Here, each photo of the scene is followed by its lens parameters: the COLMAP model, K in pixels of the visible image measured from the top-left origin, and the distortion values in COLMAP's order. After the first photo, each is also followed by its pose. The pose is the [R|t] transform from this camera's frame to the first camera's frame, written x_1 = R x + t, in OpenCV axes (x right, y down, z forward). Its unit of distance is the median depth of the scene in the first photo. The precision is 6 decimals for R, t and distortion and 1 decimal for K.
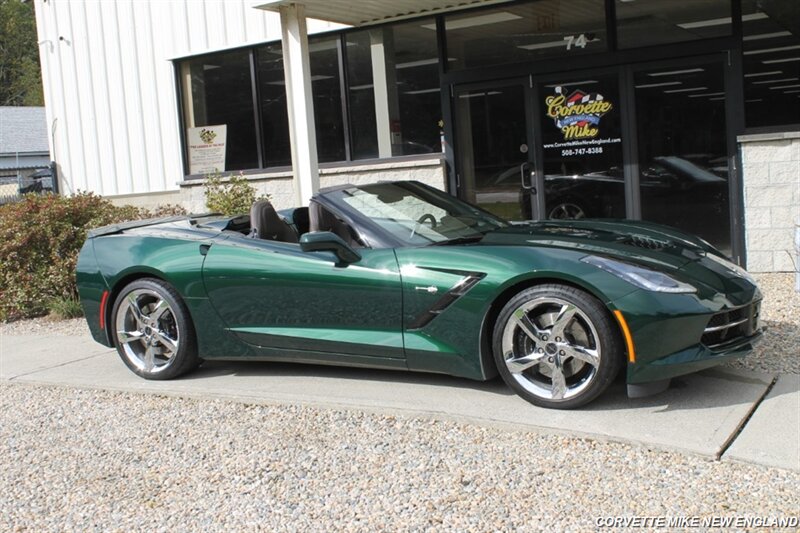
lens RADIAL K [[944.8, 0, 400.0], [0, 944.8, 266.5], [0, 0, 1]] dist [-0.087450, 0.091426]
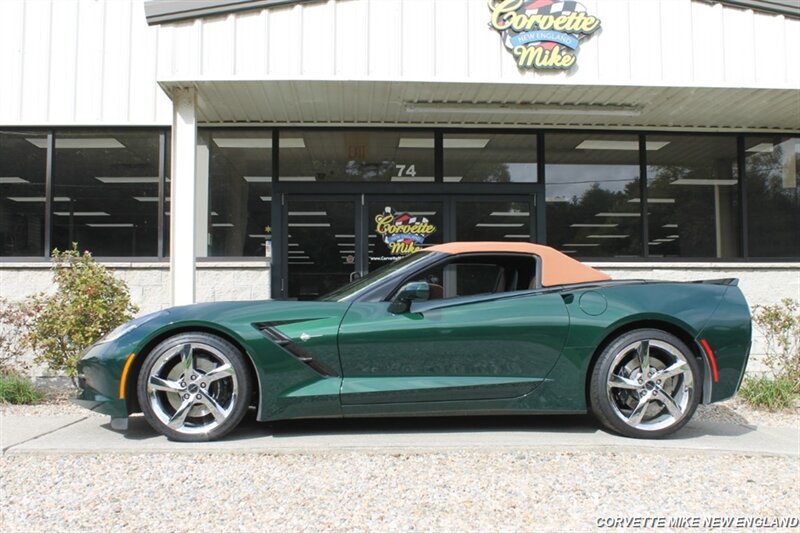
lens RADIAL K [[887.1, 0, 400.0], [0, 887.1, 266.5], [0, 0, 1]] dist [-0.115347, 0.155120]
pose [[0.836660, 0.102171, 0.538109, -0.390984], [-0.005662, 0.984009, -0.178030, 0.068915], [-0.547693, 0.145903, 0.823860, 0.128548]]
